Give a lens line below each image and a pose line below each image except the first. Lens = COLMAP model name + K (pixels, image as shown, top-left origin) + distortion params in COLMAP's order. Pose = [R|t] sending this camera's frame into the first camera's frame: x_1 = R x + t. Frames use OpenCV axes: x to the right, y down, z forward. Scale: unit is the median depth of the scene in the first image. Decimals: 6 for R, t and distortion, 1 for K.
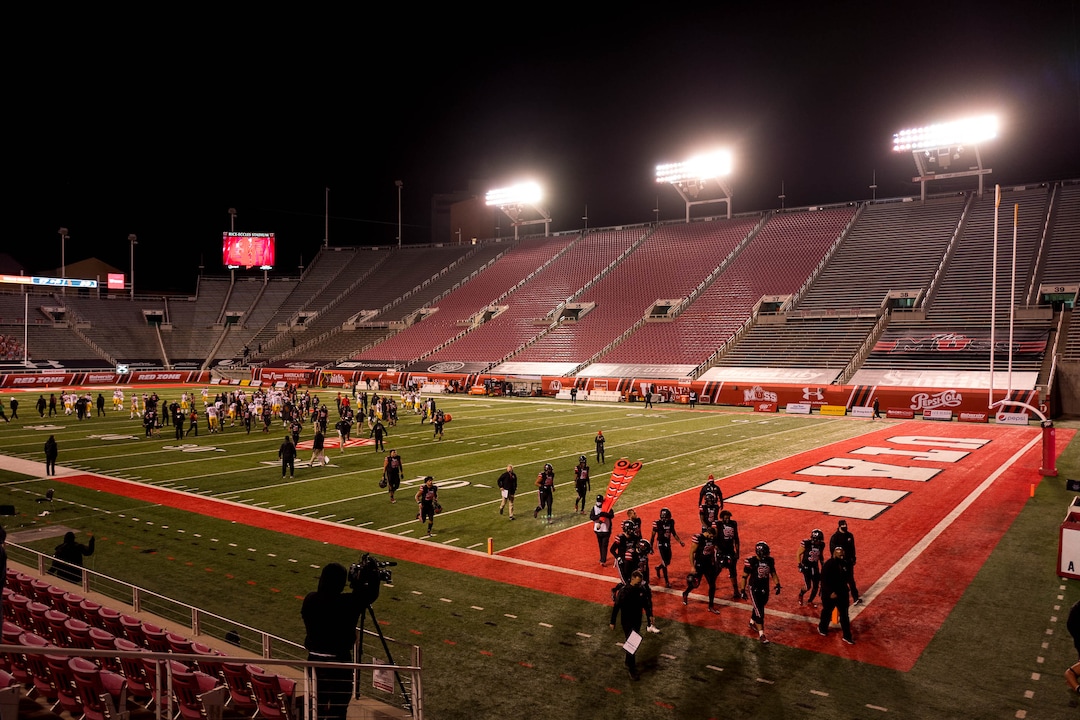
lens RADIAL K [[800.4, 0, 539.2], [0, 800.4, 360.7], [0, 0, 1]] dist [0.009596, -0.010478]
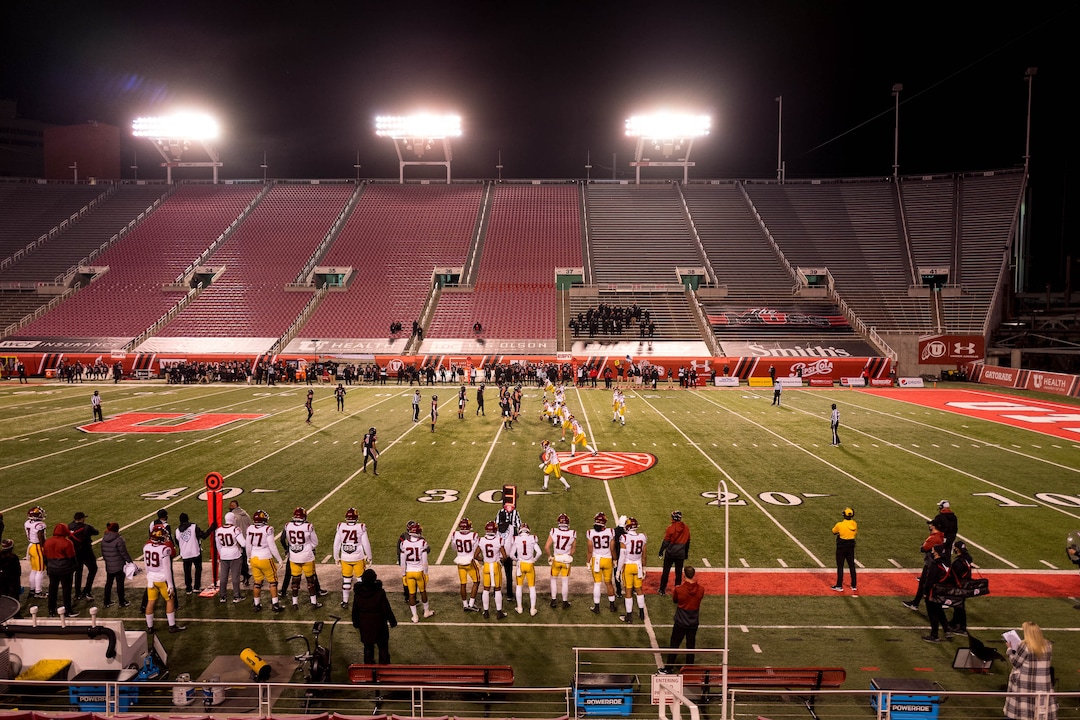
lens RADIAL K [[800.4, 0, 537.1], [0, 800.4, 359.3], [0, 0, 1]] dist [0.009596, -0.010478]
pose [[0.826234, -0.025813, 0.562736, -0.231328], [0.007071, 0.999346, 0.035459, -0.002787], [-0.563283, -0.025318, 0.825876, 0.163269]]
